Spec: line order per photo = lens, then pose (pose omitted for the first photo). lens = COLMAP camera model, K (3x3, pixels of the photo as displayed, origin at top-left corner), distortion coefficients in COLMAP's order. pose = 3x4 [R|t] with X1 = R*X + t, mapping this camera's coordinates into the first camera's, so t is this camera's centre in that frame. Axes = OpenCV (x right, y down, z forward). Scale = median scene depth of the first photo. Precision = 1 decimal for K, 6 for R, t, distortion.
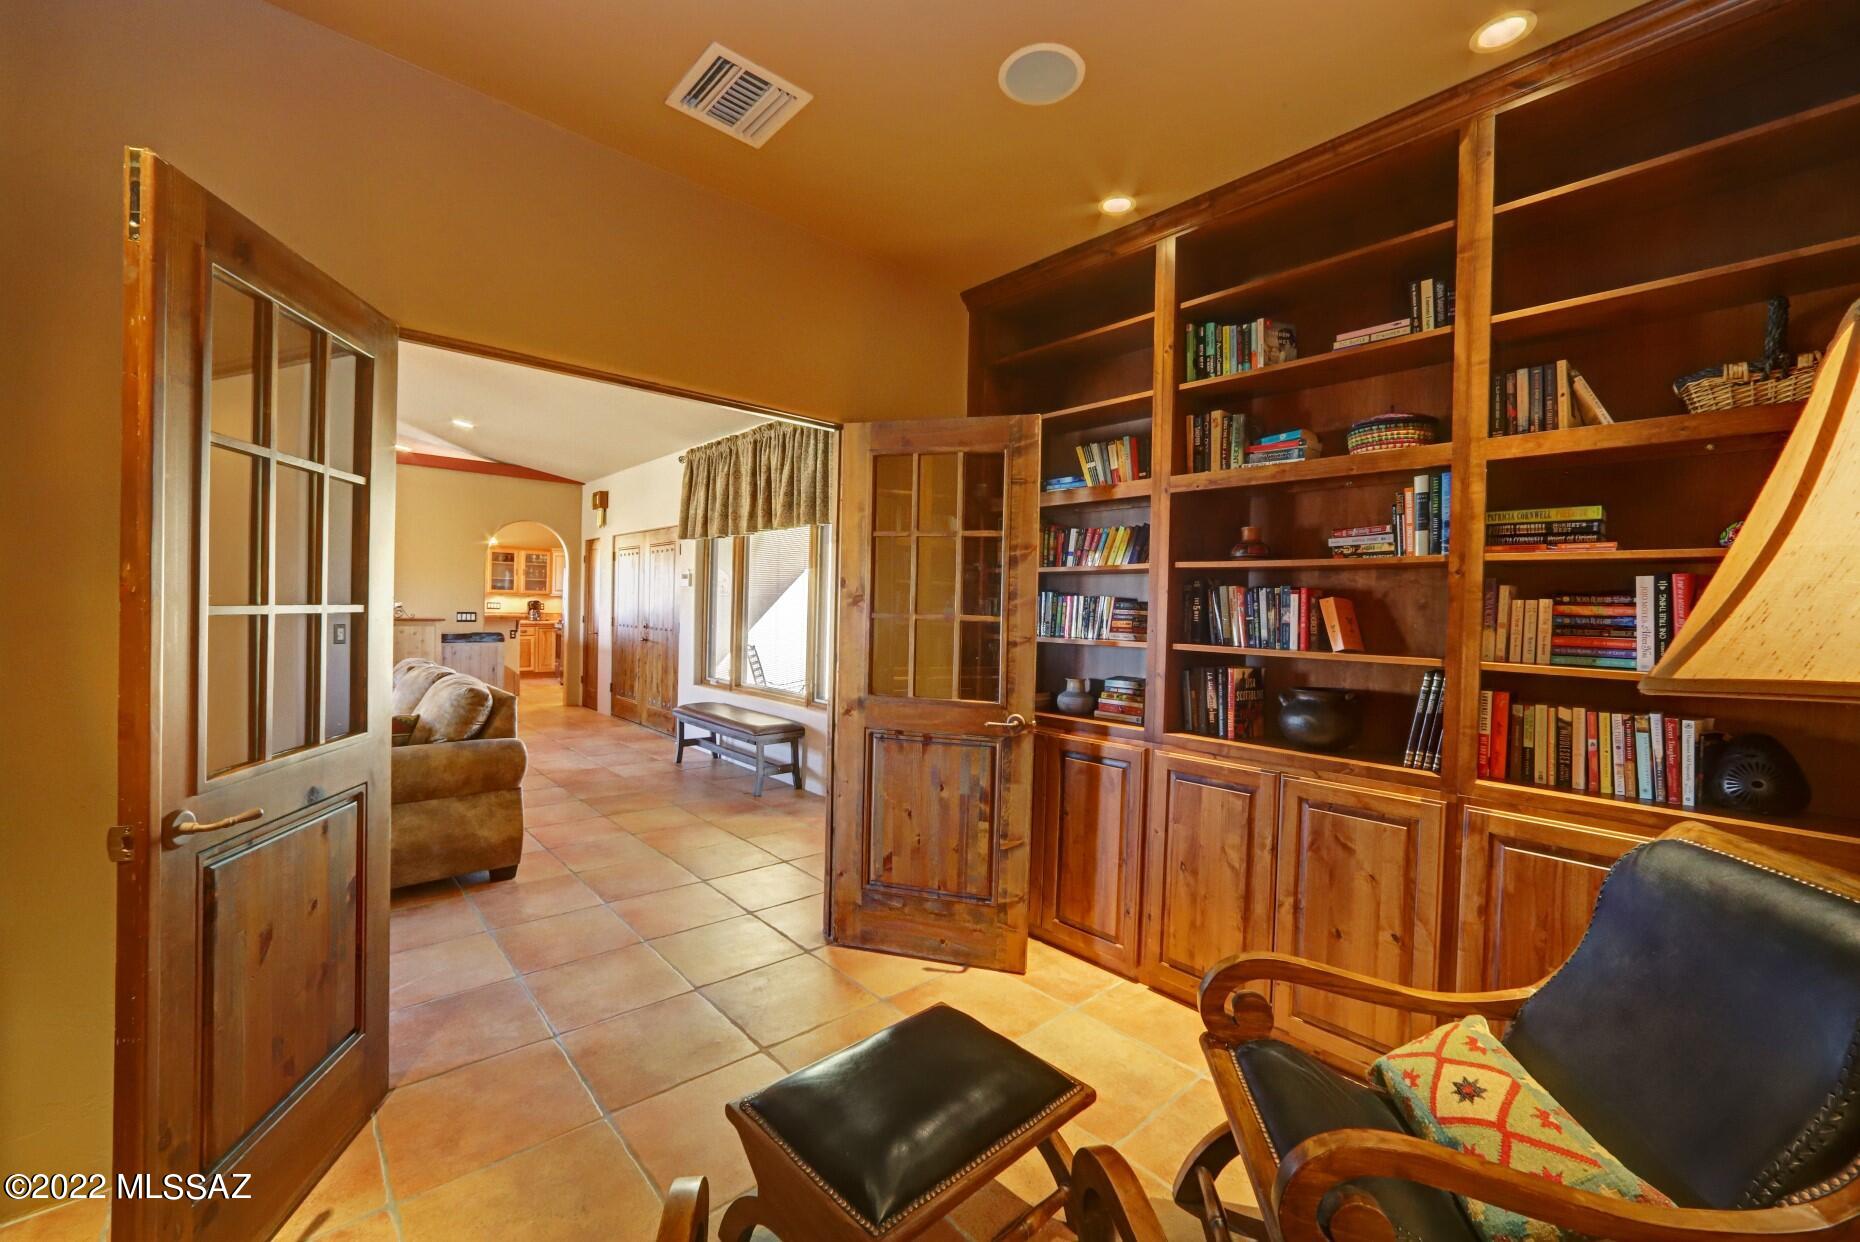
lens RADIAL K [[737.7, 0, 930.0], [0, 737.7, 621.0], [0, 0, 1]] dist [-0.013226, 0.000886]
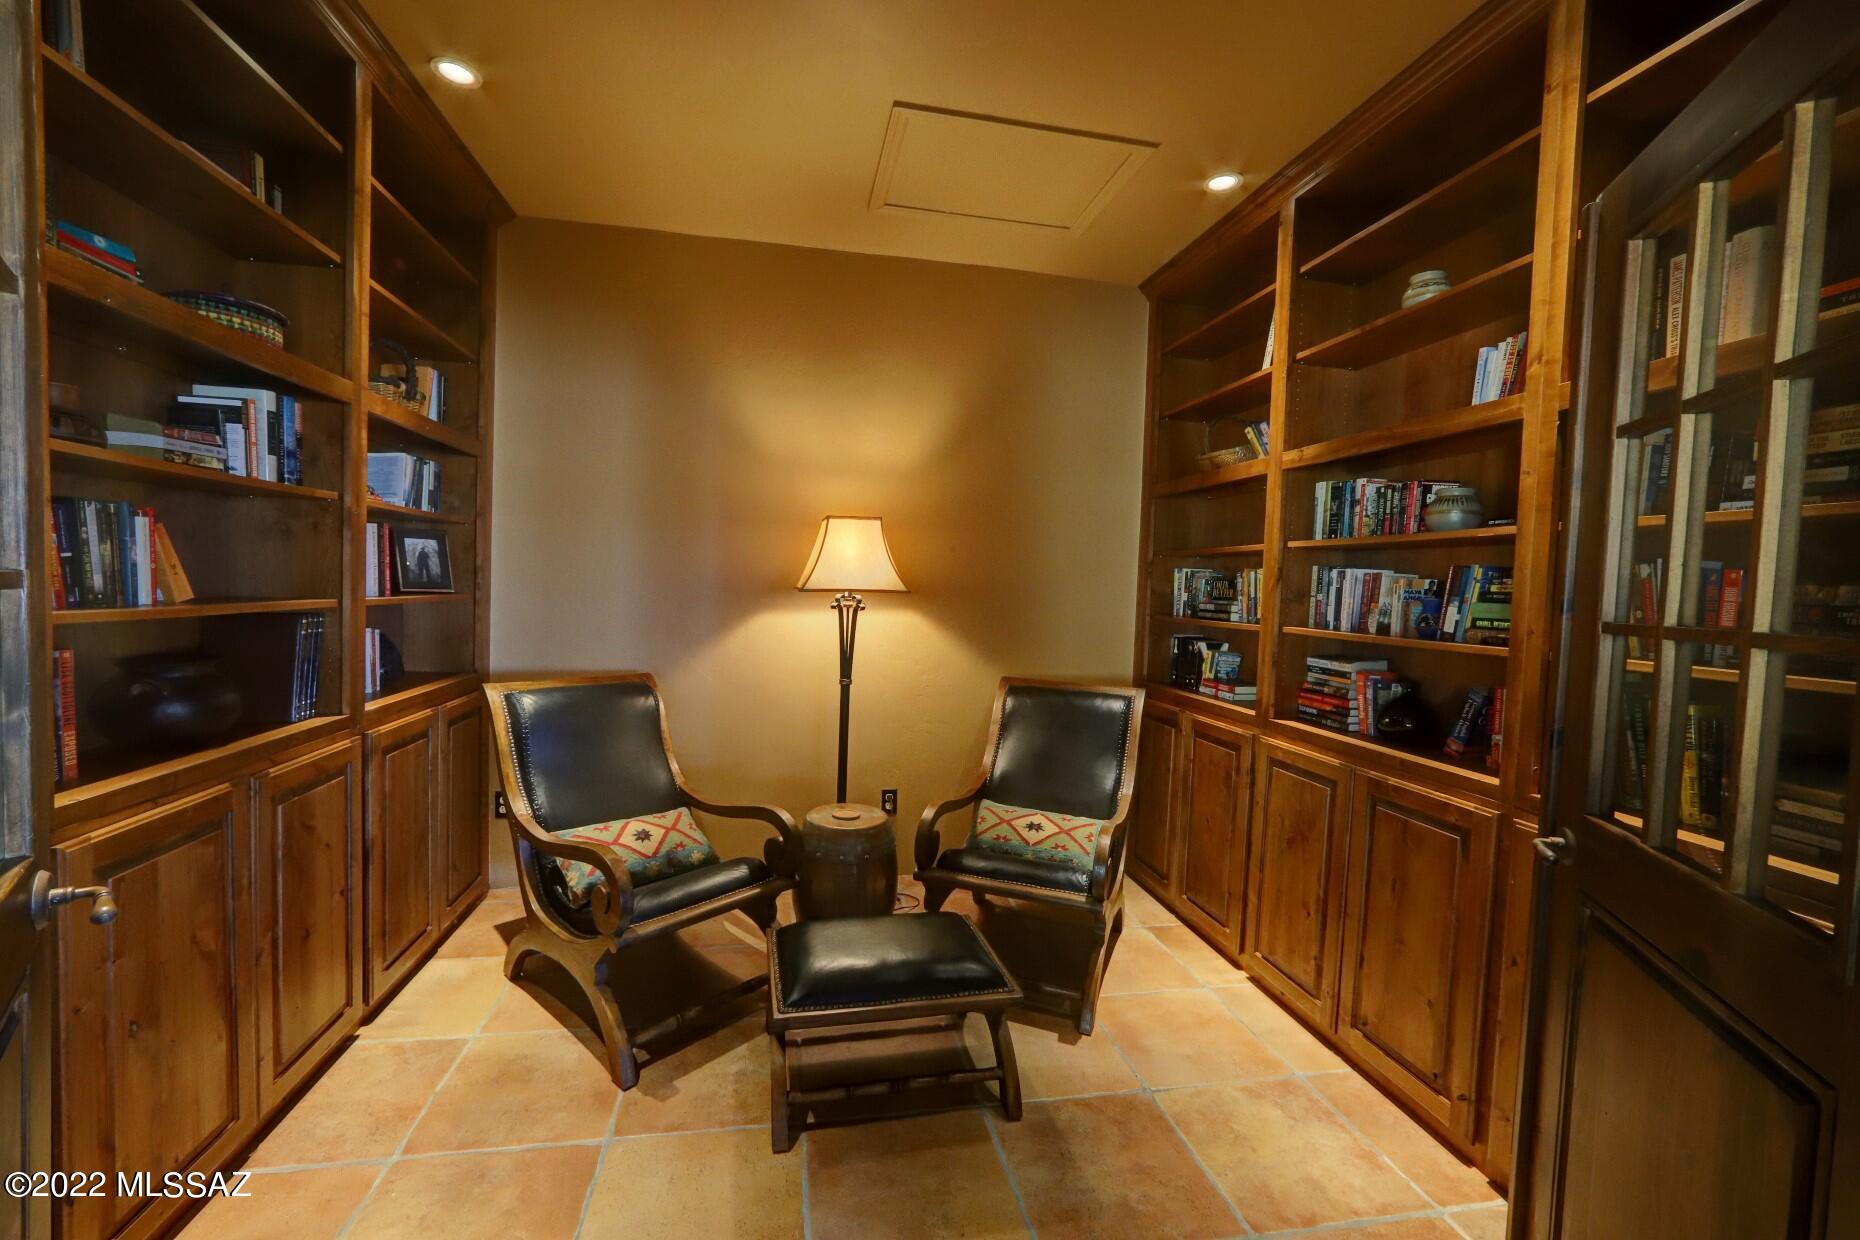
lens RADIAL K [[746.1, 0, 928.9], [0, 746.1, 615.3], [0, 0, 1]] dist [-0.035717, 0.008306]
pose [[-0.849411, -0.080109, 0.521617, -0.425586], [-0.047371, 0.995995, 0.075825, -0.032542], [-0.525602, 0.039697, -0.849804, 1.223184]]
